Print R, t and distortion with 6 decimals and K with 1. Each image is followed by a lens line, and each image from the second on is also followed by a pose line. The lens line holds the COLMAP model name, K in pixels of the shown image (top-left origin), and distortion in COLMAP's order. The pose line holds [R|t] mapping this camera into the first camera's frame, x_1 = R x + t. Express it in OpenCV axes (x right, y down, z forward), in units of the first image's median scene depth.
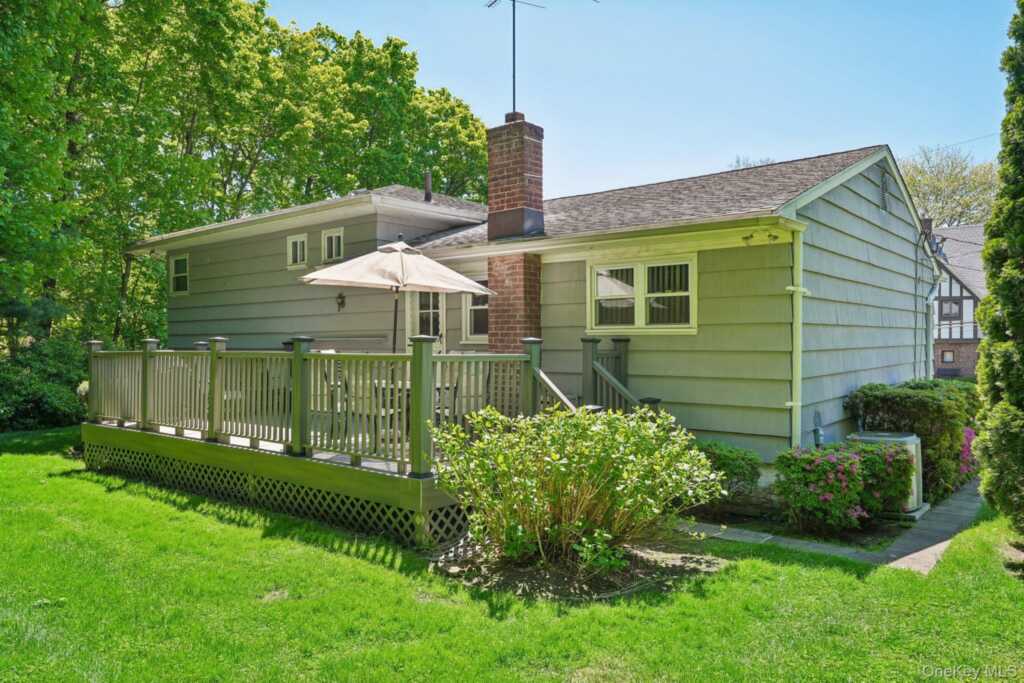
lens RADIAL K [[738.7, 0, 512.0], [0, 738.7, 341.5], [0, 0, 1]] dist [0.004670, 0.001421]
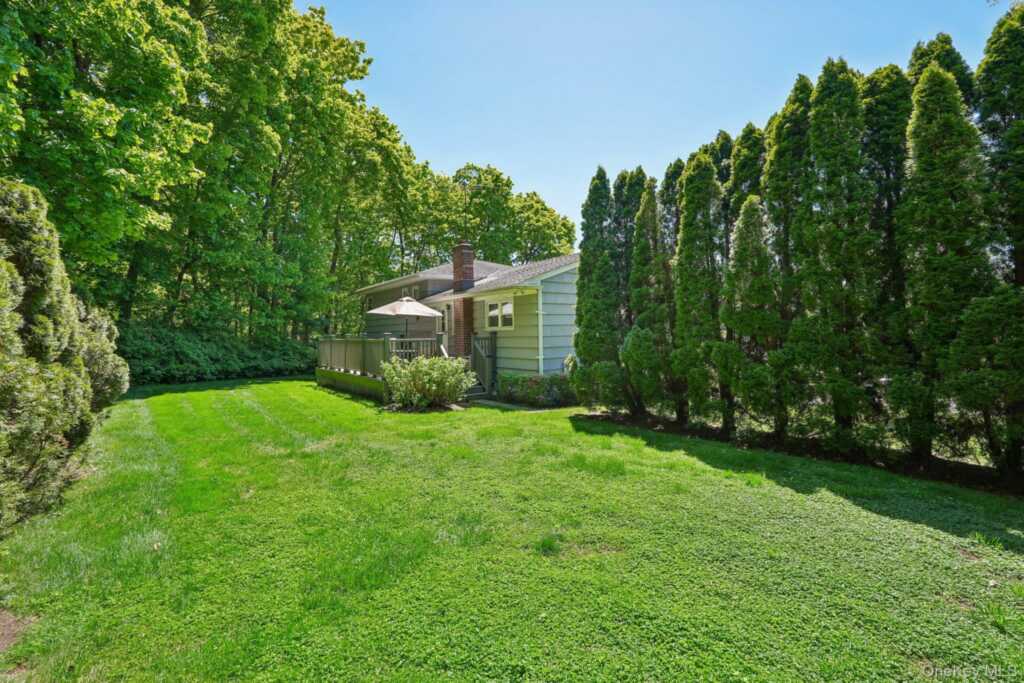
lens RADIAL K [[448.9, 0, 512.0], [0, 448.9, 341.5], [0, 0, 1]] dist [-0.001365, -0.000041]
pose [[0.971075, -0.013089, -0.238414, 0.298637], [0.019147, 0.999550, 0.023110, -0.003425], [0.238004, -0.027006, 0.970889, -0.234634]]
